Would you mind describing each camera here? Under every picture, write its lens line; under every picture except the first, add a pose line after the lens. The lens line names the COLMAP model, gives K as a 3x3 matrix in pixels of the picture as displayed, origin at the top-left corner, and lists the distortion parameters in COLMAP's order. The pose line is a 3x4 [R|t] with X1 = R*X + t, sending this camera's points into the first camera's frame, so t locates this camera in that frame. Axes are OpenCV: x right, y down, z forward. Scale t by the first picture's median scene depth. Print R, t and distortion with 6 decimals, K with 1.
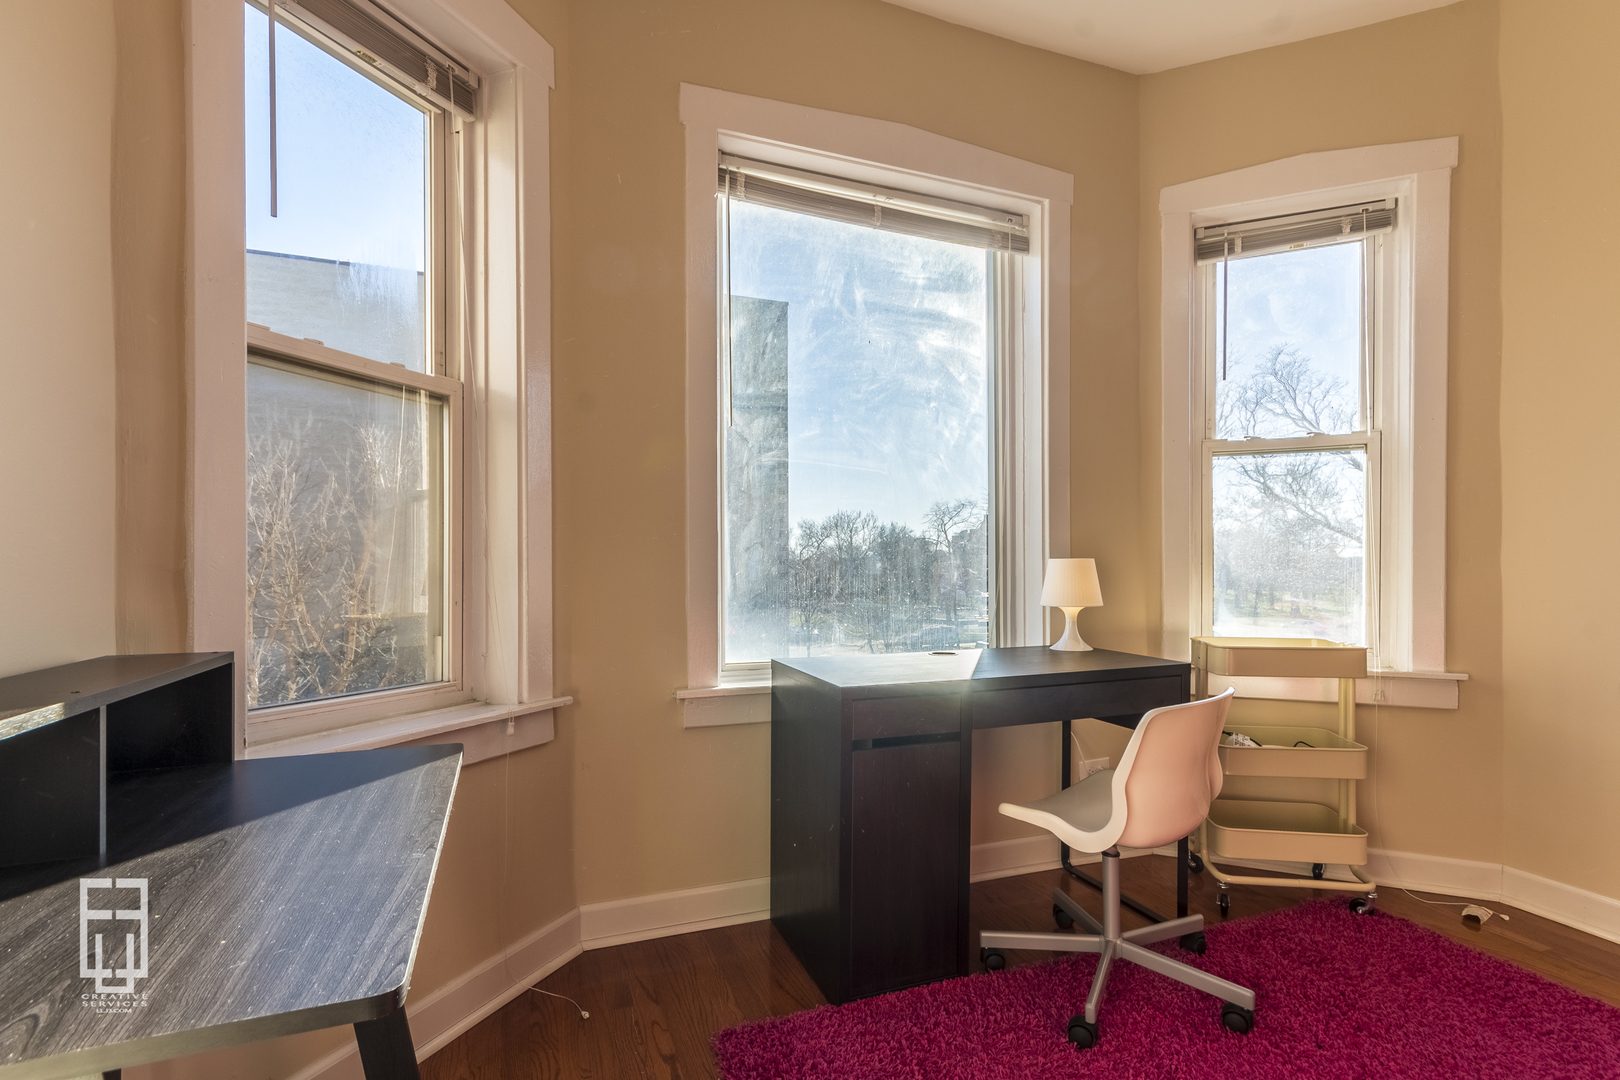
lens RADIAL K [[771.6, 0, 818.2], [0, 771.6, 571.2], [0, 0, 1]] dist [0.000820, 0.000507]
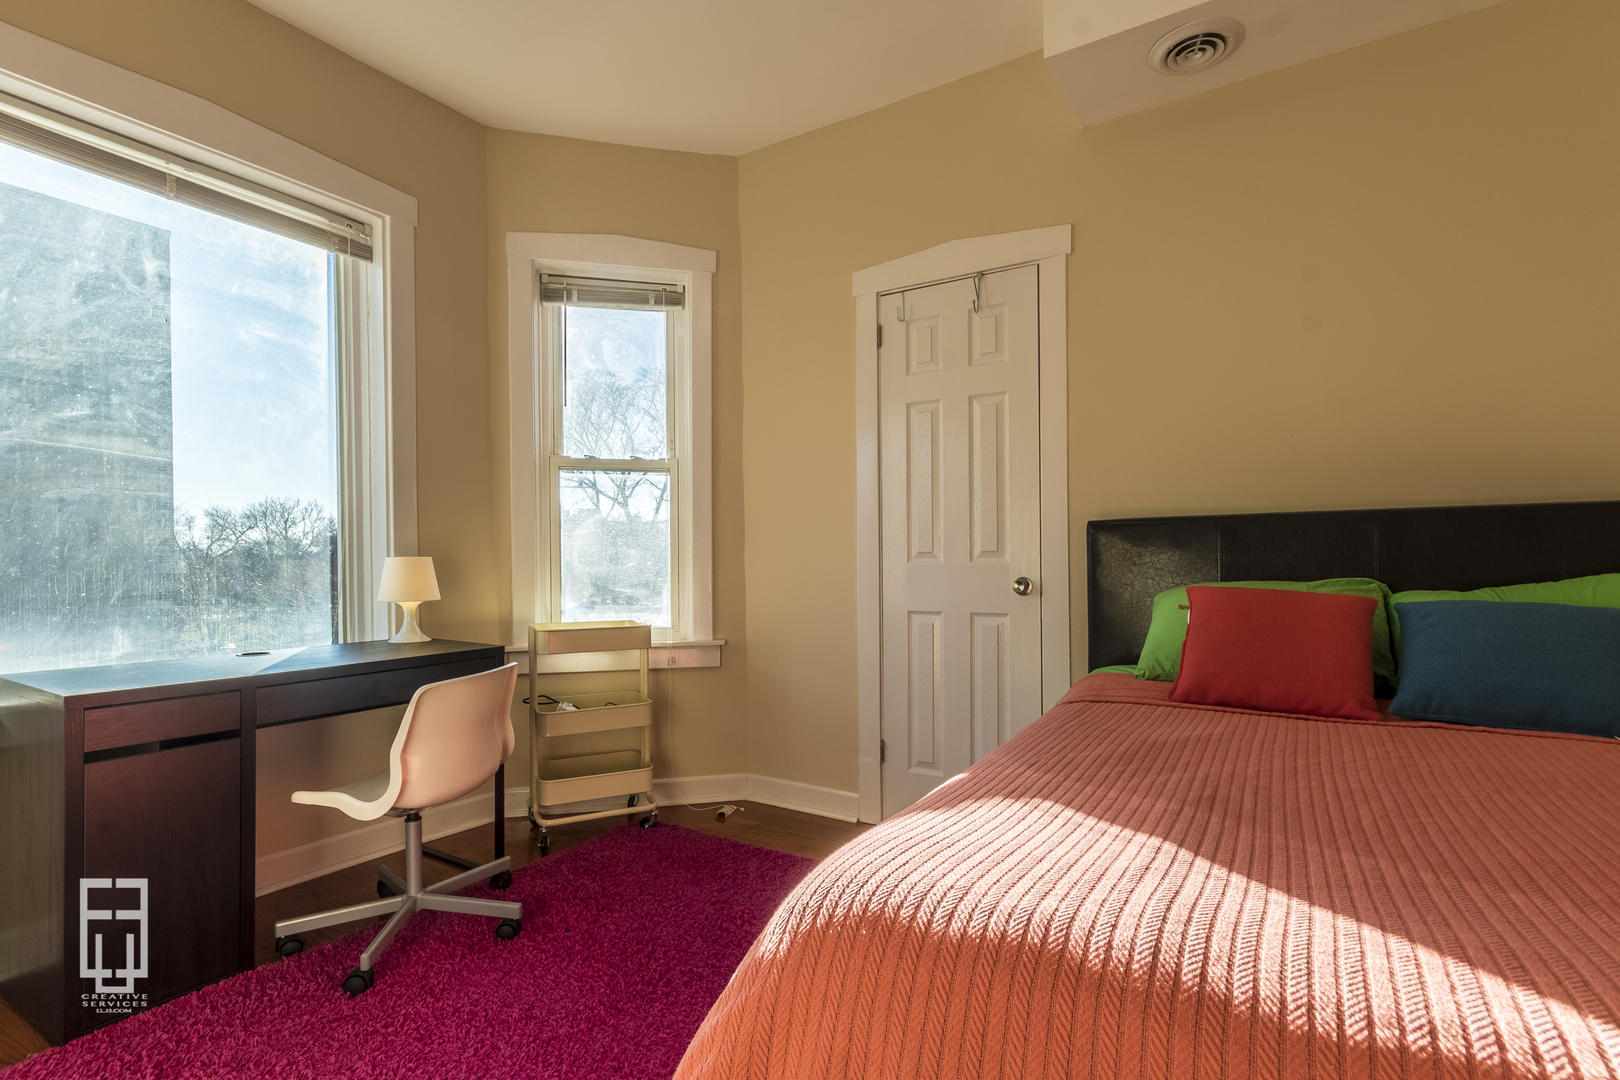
lens RADIAL K [[766.3, 0, 813.3], [0, 766.3, 564.8], [0, 0, 1]] dist [0.003274, 0.000232]
pose [[0.802007, -0.006919, 0.597274, 0.143978], [0.009242, 0.999957, -0.000826, 0.000543], [-0.597243, 0.006183, 0.802037, -0.198284]]
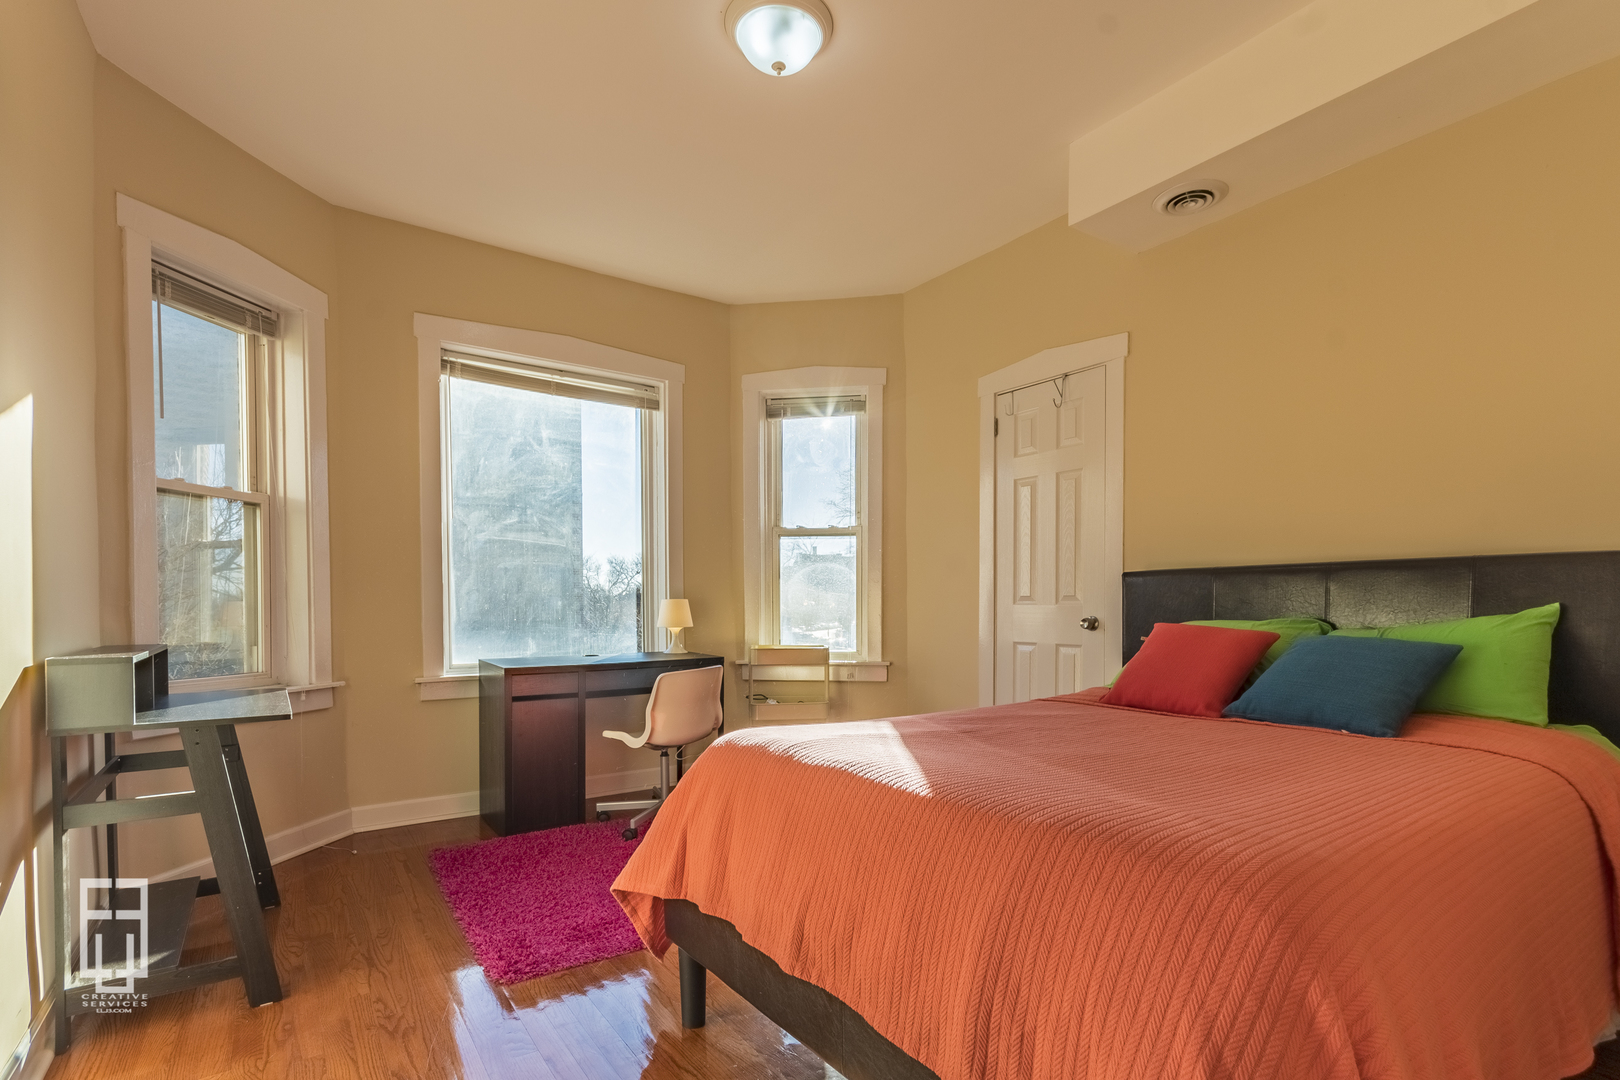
lens RADIAL K [[768.1, 0, 826.1], [0, 768.1, 618.8], [0, 0, 1]] dist [0.002941, 0.000457]
pose [[0.969985, -0.006335, 0.243084, 0.242926], [0.002943, 0.999893, 0.014311, 0.003537], [-0.243149, -0.013166, 0.969900, -0.731220]]
